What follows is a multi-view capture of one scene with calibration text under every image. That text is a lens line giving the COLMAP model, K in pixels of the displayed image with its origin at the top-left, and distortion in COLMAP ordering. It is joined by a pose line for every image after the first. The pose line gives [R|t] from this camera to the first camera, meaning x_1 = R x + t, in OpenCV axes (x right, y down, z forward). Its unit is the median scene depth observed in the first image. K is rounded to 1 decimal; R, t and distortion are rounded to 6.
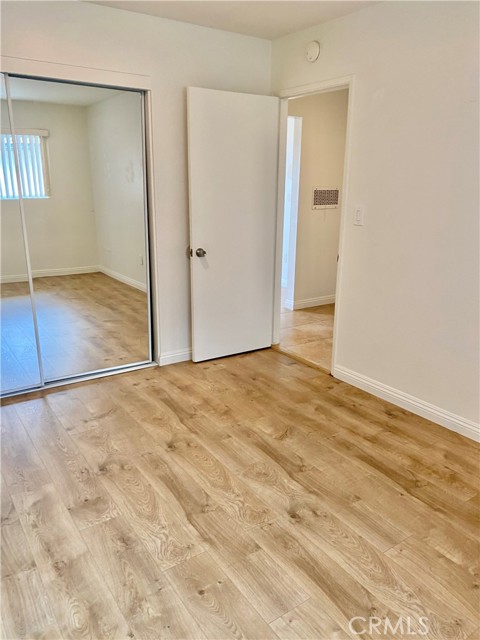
lens RADIAL K [[487.2, 0, 239.6], [0, 487.2, 320.3], [0, 0, 1]] dist [0.020669, -0.021155]
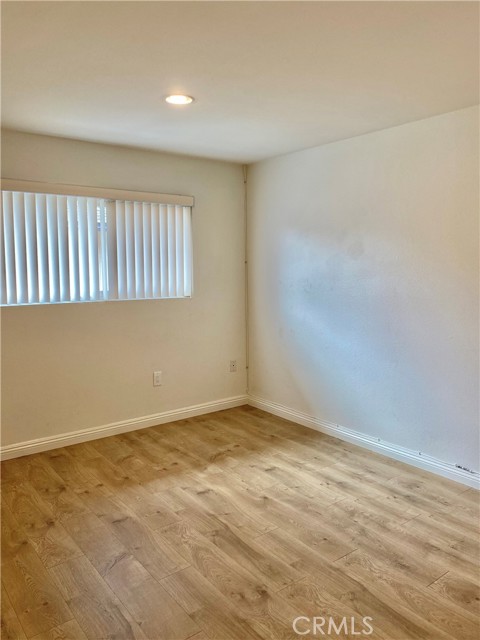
lens RADIAL K [[487.2, 0, 240.4], [0, 487.2, 319.9], [0, 0, 1]] dist [0.020669, -0.021155]
pose [[-0.998707, -0.004095, -0.050670, 0.228595], [-0.023296, 0.922796, 0.384583, -0.559421], [0.045184, 0.385266, -0.921699, 1.849969]]
